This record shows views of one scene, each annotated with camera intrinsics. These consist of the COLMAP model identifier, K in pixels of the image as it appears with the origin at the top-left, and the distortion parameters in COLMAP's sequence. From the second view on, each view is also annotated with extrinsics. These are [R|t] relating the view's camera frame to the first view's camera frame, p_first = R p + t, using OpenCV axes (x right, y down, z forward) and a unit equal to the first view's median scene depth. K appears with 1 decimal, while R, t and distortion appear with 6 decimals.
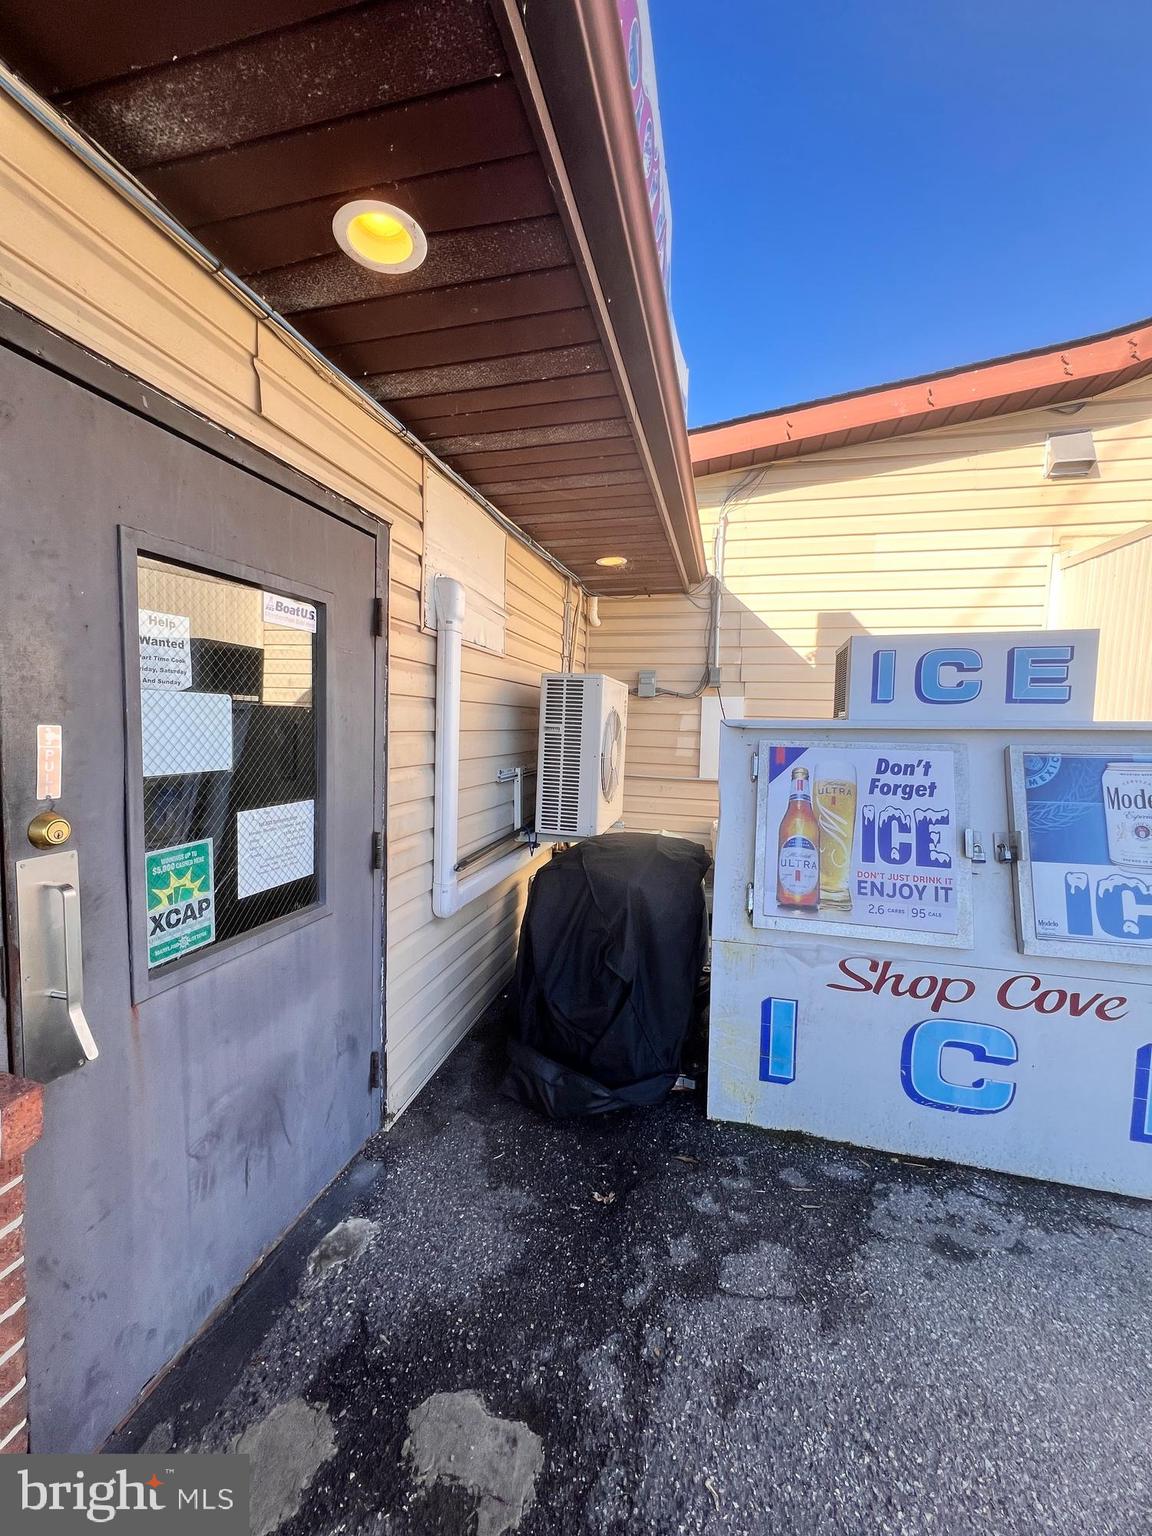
lens RADIAL K [[614.5, 0, 572.7], [0, 614.5, 771.1], [0, 0, 1]] dist [0.000097, -0.000134]
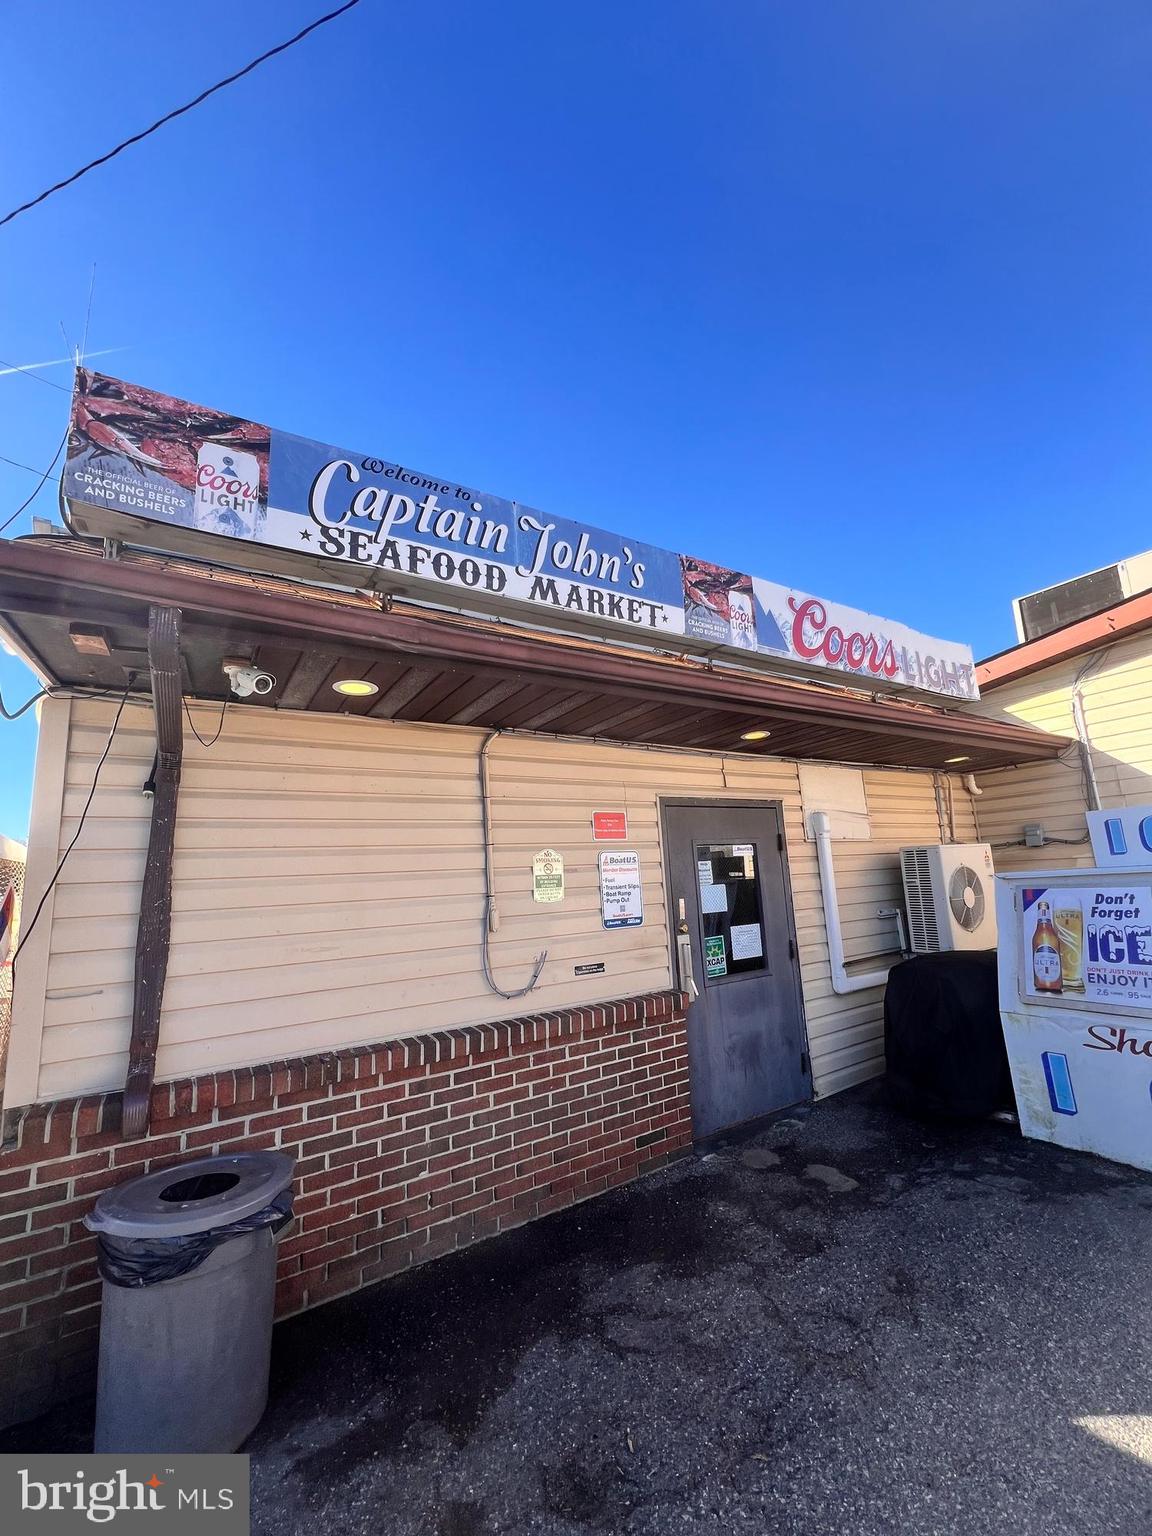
lens RADIAL K [[614.5, 0, 572.7], [0, 614.5, 771.1], [0, 0, 1]] dist [0.000097, -0.000134]
pose [[0.721653, -0.182380, -0.667798, 0.648180], [0.017458, 0.969159, -0.245818, 0.038755], [0.692035, 0.165737, 0.702580, -1.097383]]
